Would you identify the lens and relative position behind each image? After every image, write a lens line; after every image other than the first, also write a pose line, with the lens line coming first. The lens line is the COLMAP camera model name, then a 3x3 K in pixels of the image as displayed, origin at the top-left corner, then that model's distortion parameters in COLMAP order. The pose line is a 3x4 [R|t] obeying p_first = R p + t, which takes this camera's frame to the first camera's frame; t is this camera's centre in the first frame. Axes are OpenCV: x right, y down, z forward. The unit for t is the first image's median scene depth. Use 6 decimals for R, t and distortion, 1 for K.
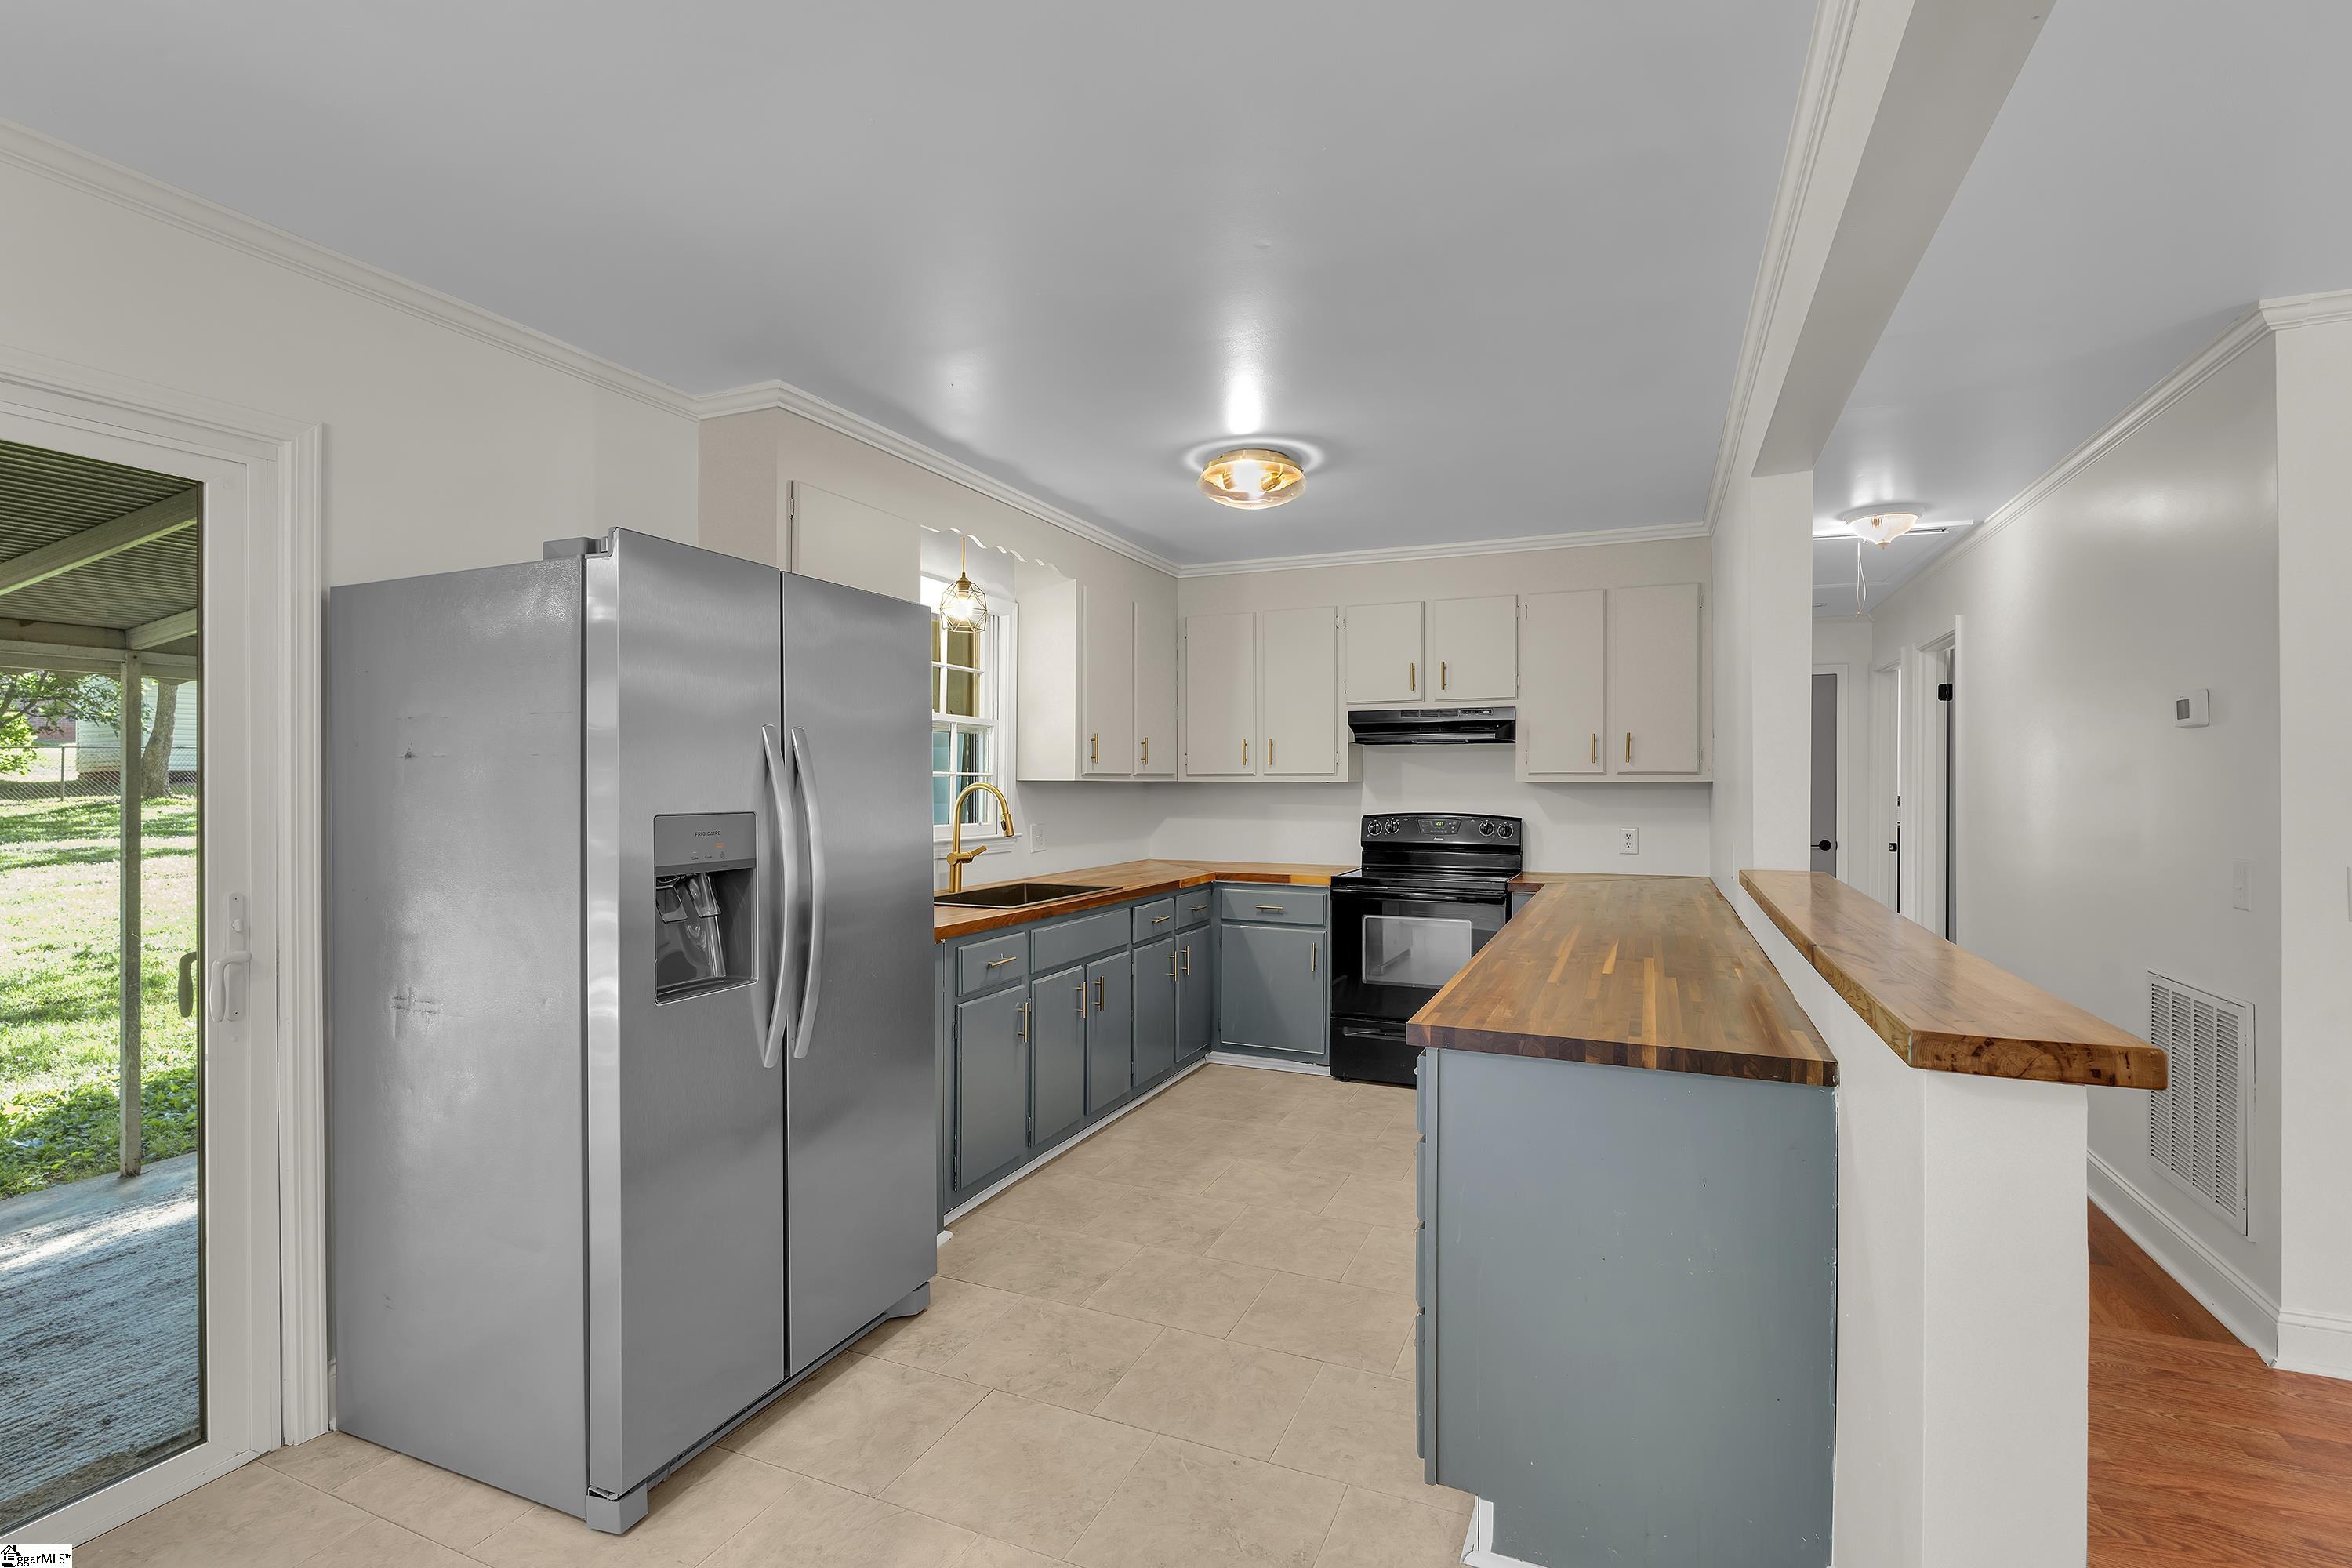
lens RADIAL K [[1074.8, 0, 1191.8], [0, 1074.8, 782.3], [0, 0, 1]] dist [-0.001318, -0.000238]
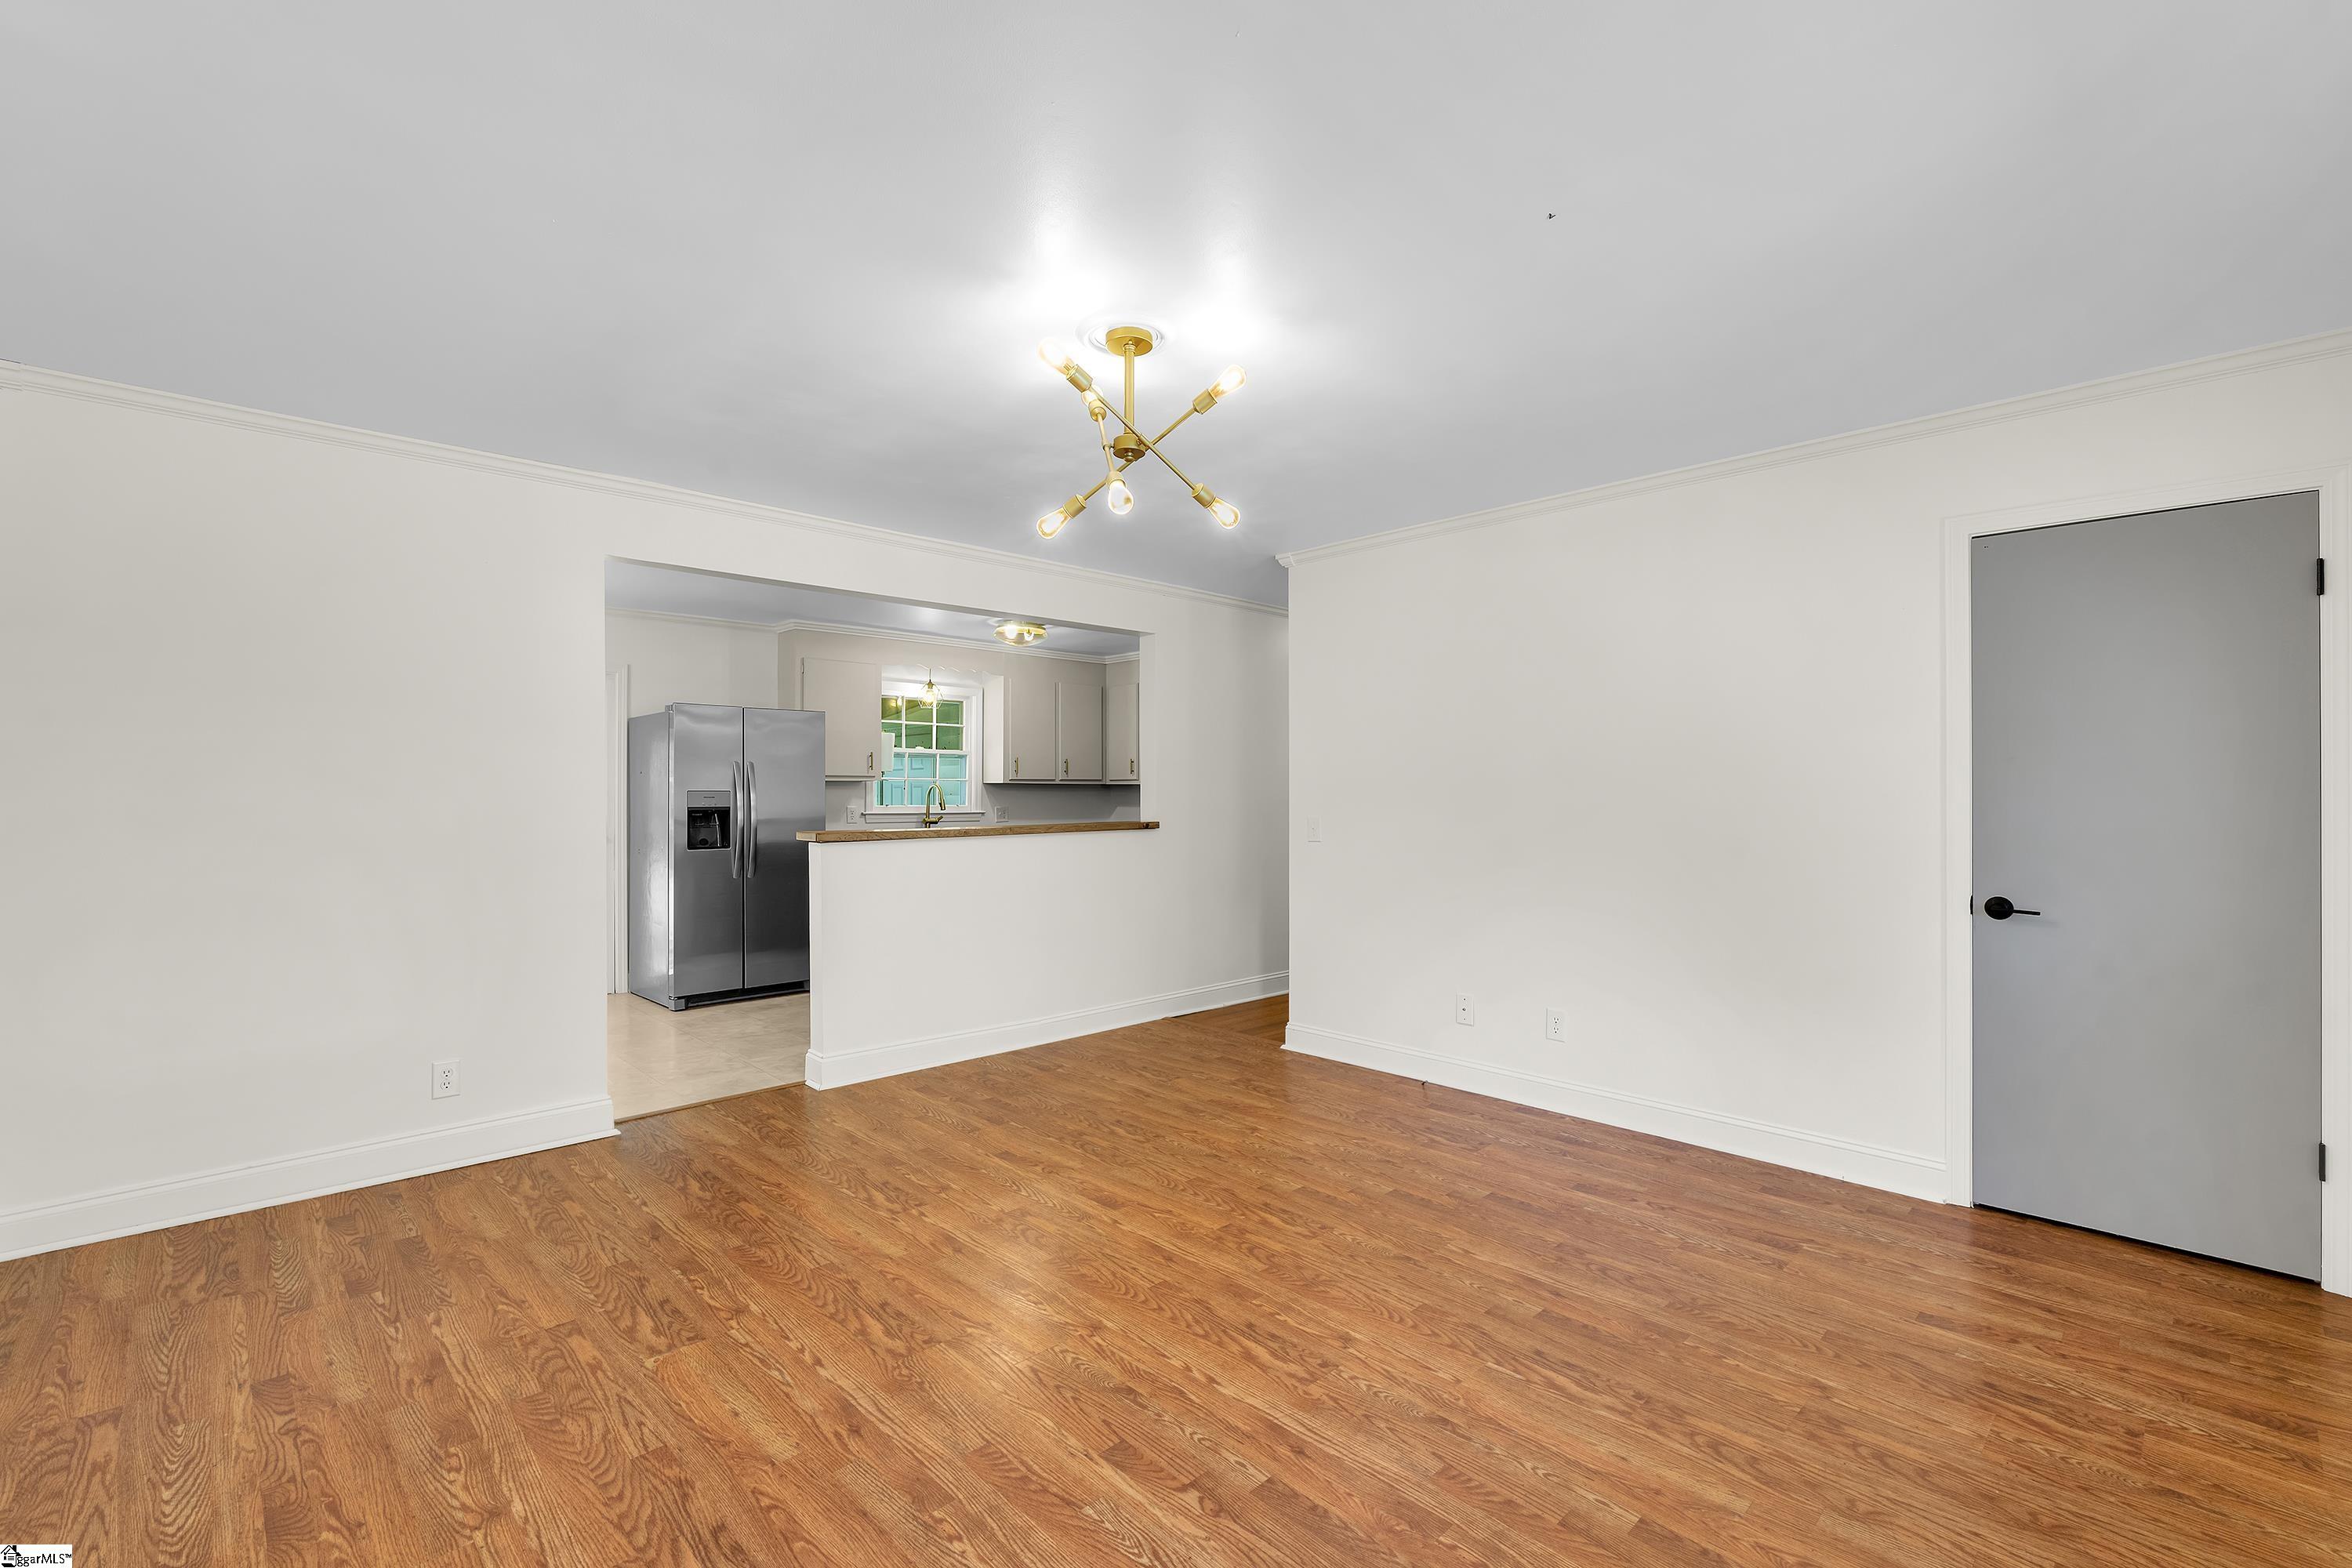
lens RADIAL K [[1037.9, 0, 1183.1], [0, 1037.9, 786.9], [0, 0, 1]] dist [-0.003000, -0.000129]
pose [[0.918105, -0.001741, -0.396334, 1.439561], [-0.001361, 0.999971, -0.007545, 0.028344], [0.396335, 0.007466, 0.918076, -0.862719]]
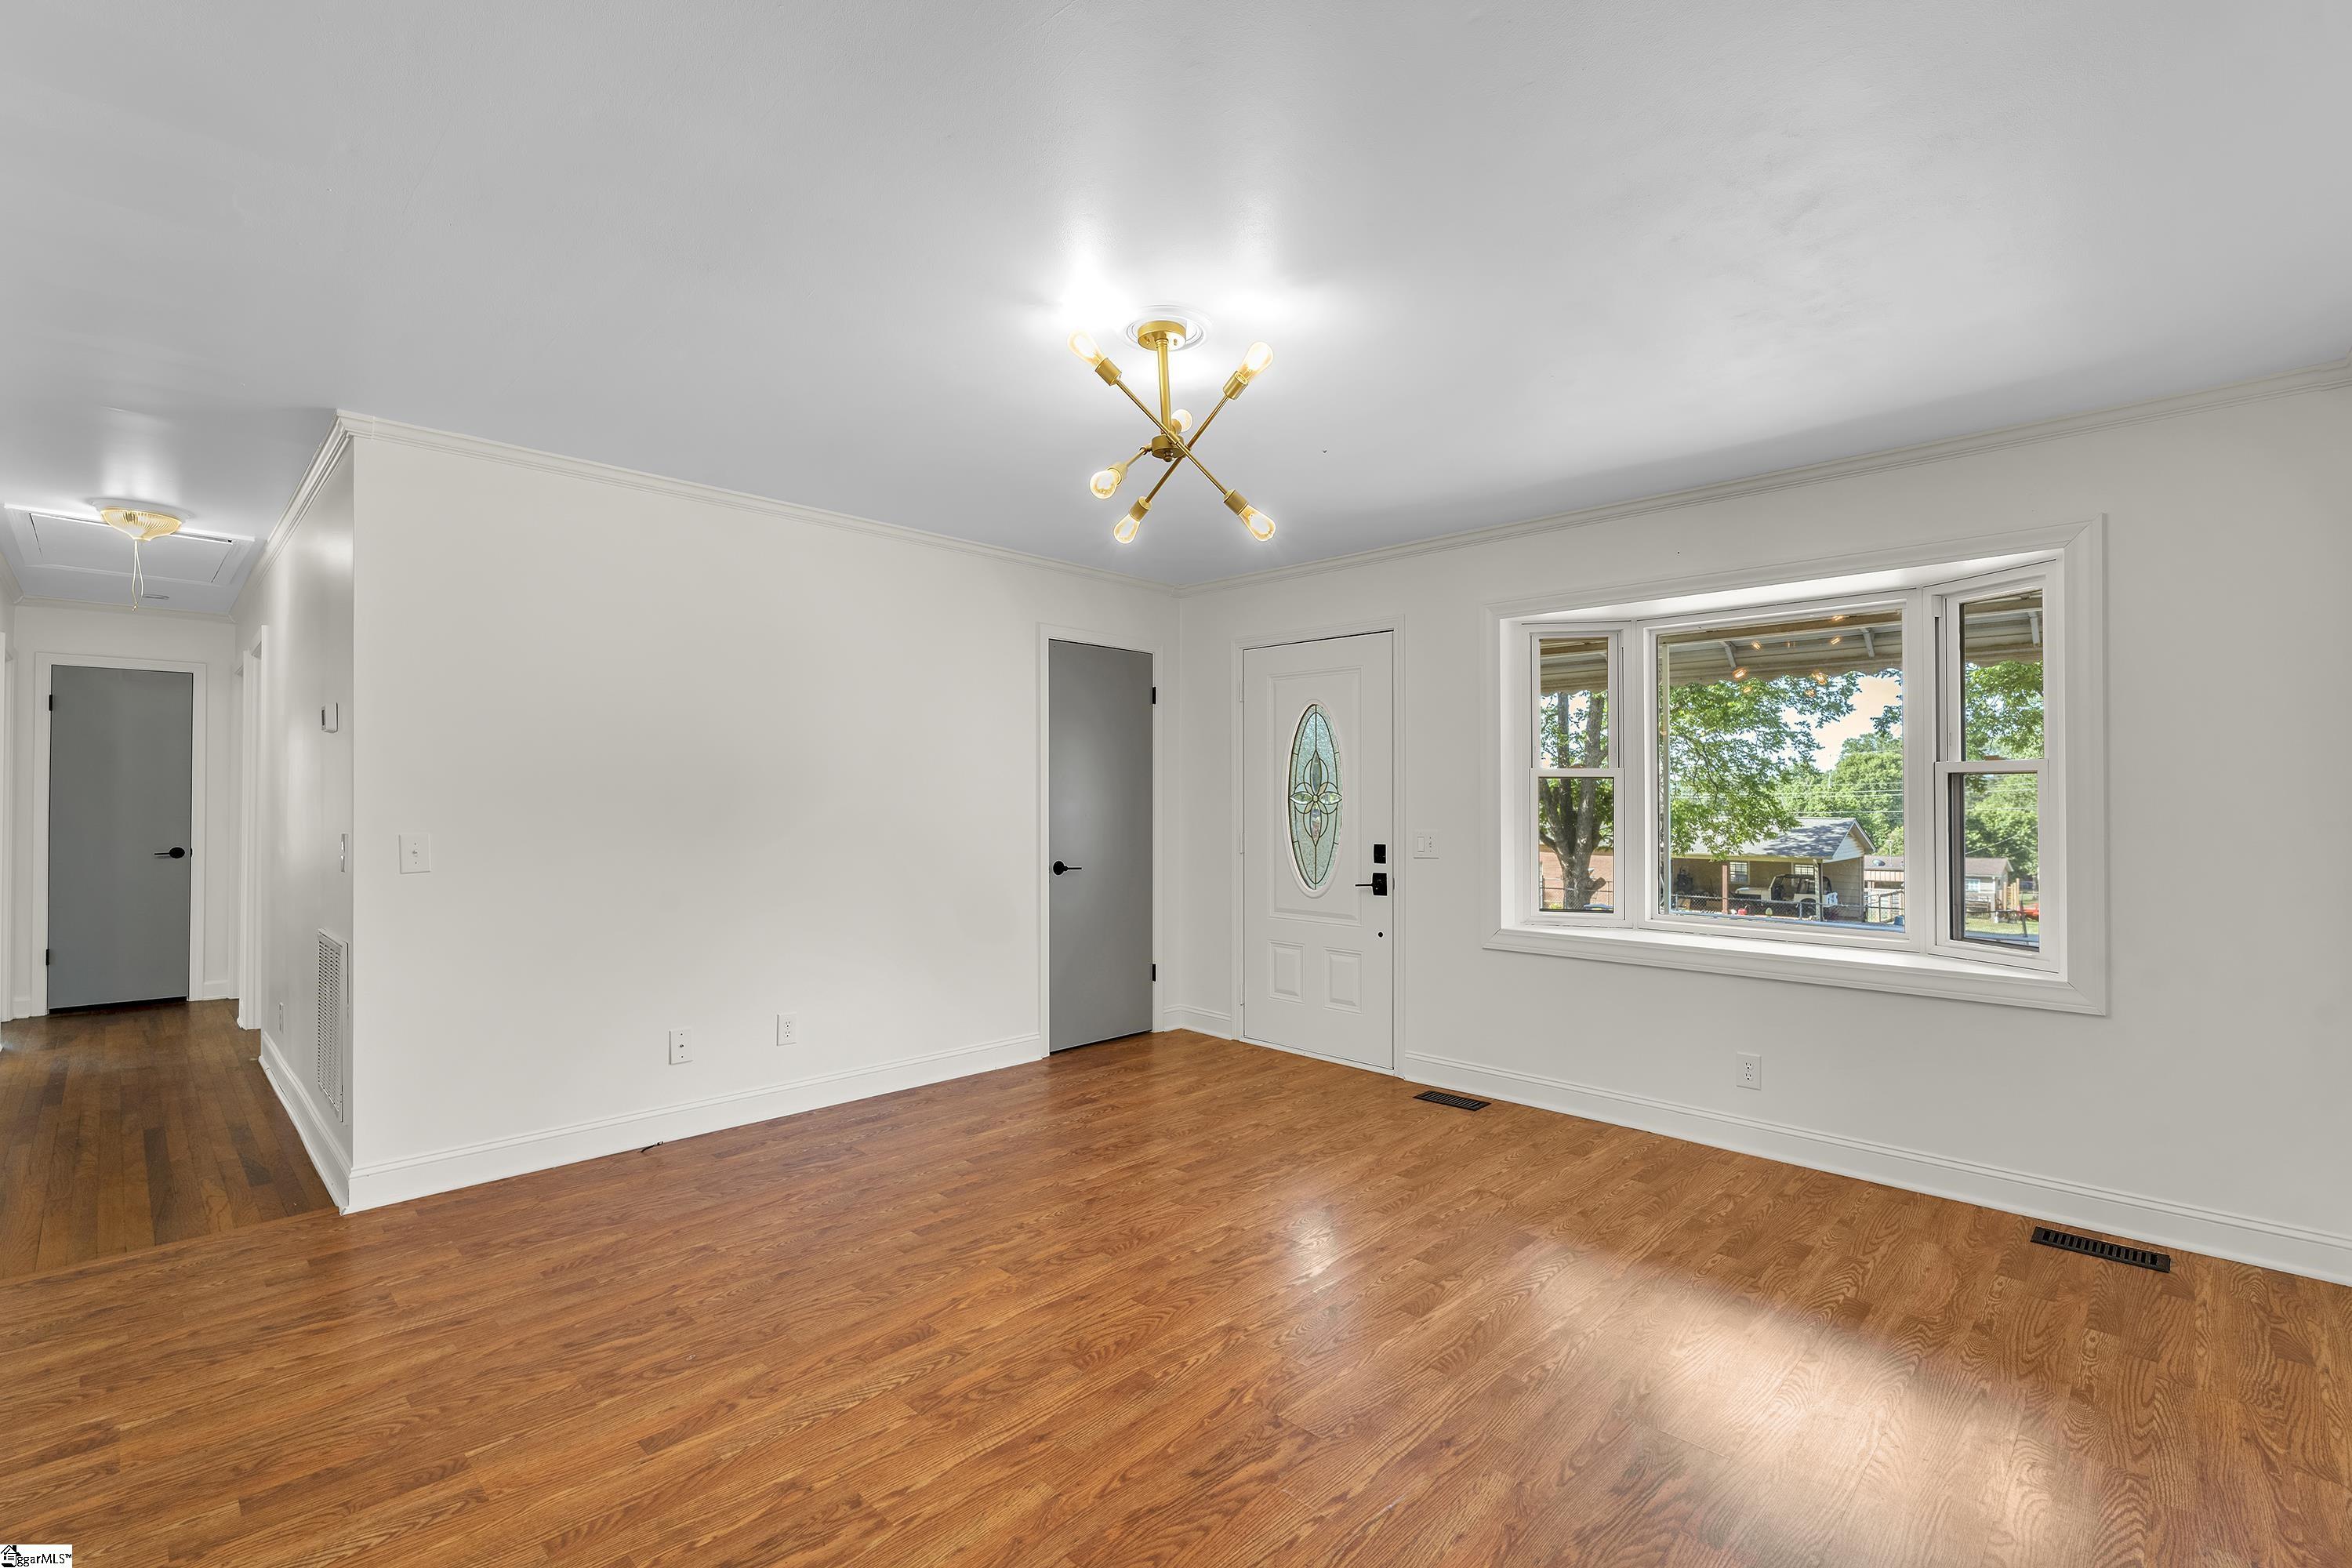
lens RADIAL K [[1037.9, 0, 1183.1], [0, 1037.9, 786.9], [0, 0, 1]] dist [-0.003000, -0.000129]
pose [[0.367018, 0.010643, 0.930153, 0.160495], [0.000154, 0.999934, -0.011502, 0.026829], [-0.930214, 0.004364, 0.366992, -0.364764]]
